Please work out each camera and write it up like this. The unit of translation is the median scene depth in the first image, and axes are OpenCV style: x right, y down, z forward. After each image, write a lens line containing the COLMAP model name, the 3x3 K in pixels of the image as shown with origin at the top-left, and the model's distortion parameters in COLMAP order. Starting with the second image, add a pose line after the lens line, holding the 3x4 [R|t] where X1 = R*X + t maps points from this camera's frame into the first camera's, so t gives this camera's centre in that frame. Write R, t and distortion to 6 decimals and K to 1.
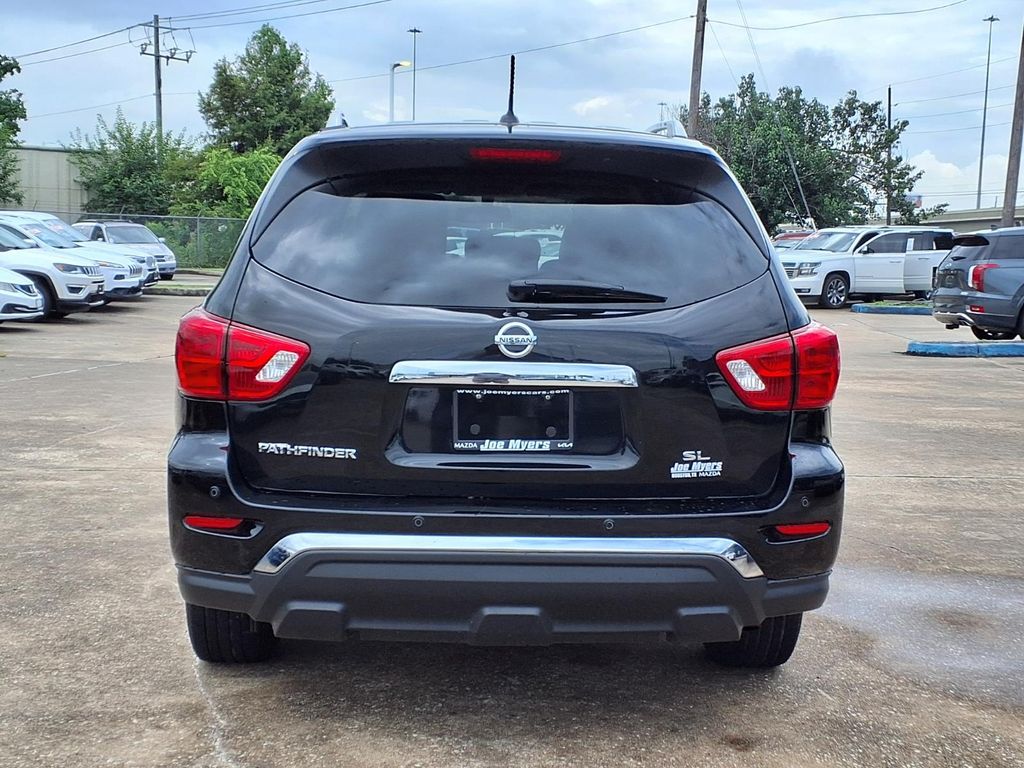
lens RADIAL K [[1436.2, 0, 512.0], [0, 1436.2, 384.0], [0, 0, 1]] dist [0.278941, -0.953368]
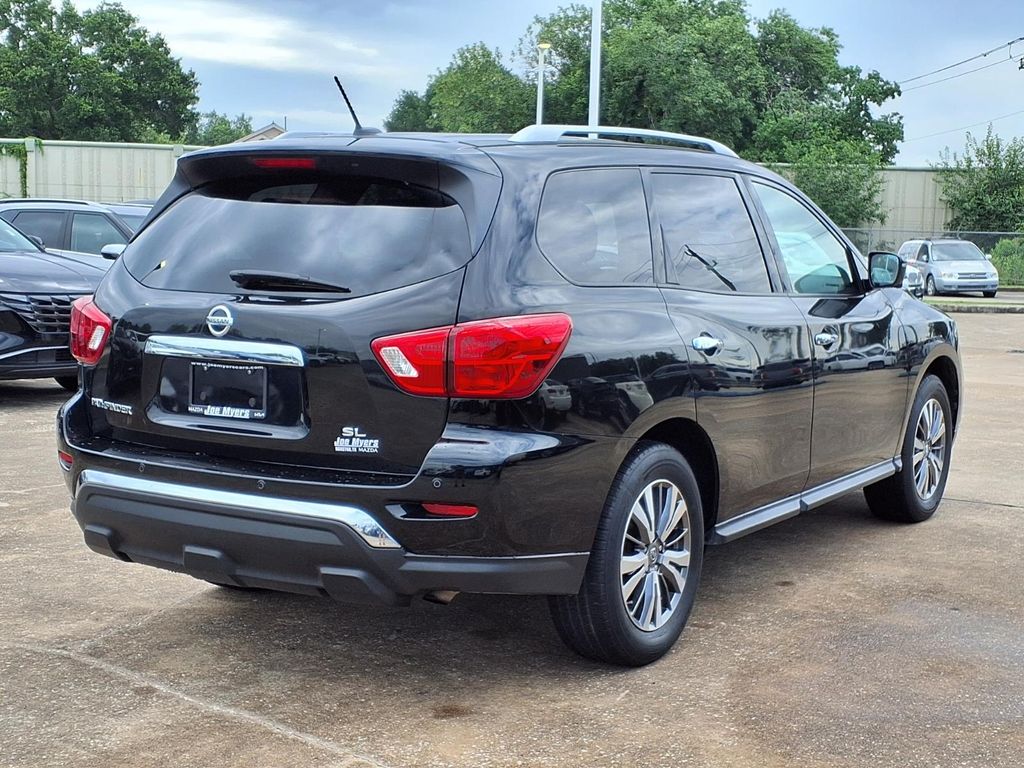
lens RADIAL K [[1436.2, 0, 512.0], [0, 1436.2, 384.0], [0, 0, 1]] dist [0.278941, -0.953368]
pose [[0.812939, 0.052356, -0.579991, 0.860207], [-0.060067, 0.998177, 0.005915, -0.000663], [0.579243, 0.030030, 0.814602, 0.174653]]
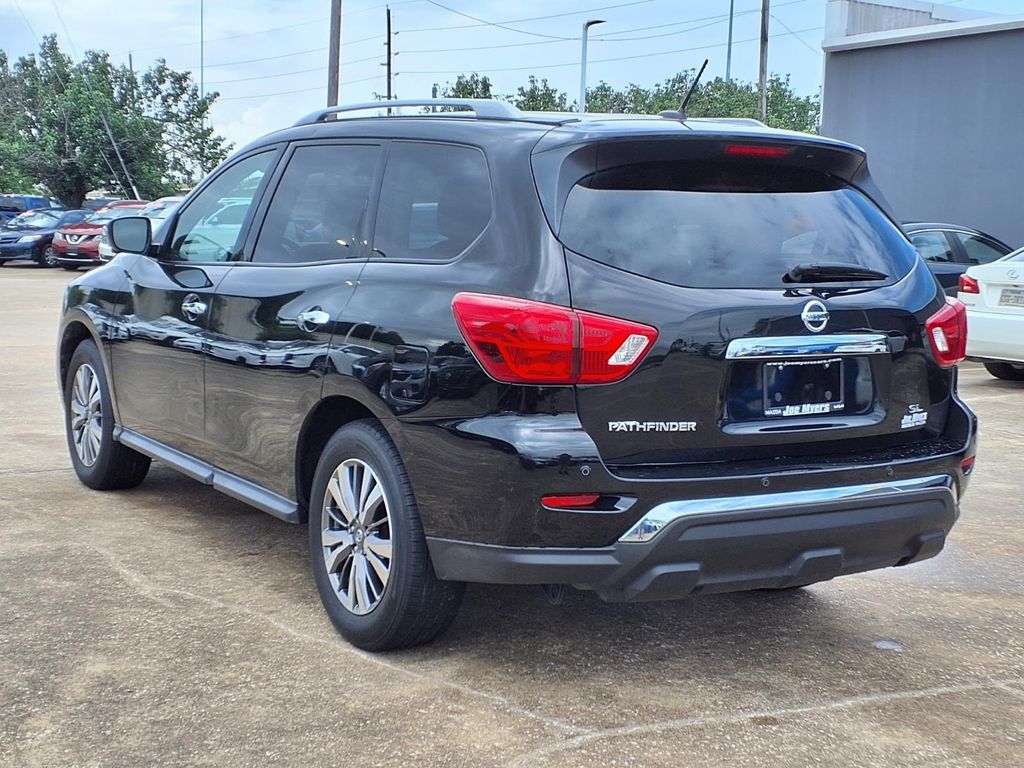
lens RADIAL K [[1436.2, 0, 512.0], [0, 1436.2, 384.0], [0, 0, 1]] dist [0.278941, -0.953368]
pose [[0.868754, -0.056430, 0.492018, -0.753363], [0.045298, 0.998377, 0.034522, -0.026993], [-0.493167, -0.007704, 0.869900, 0.117534]]
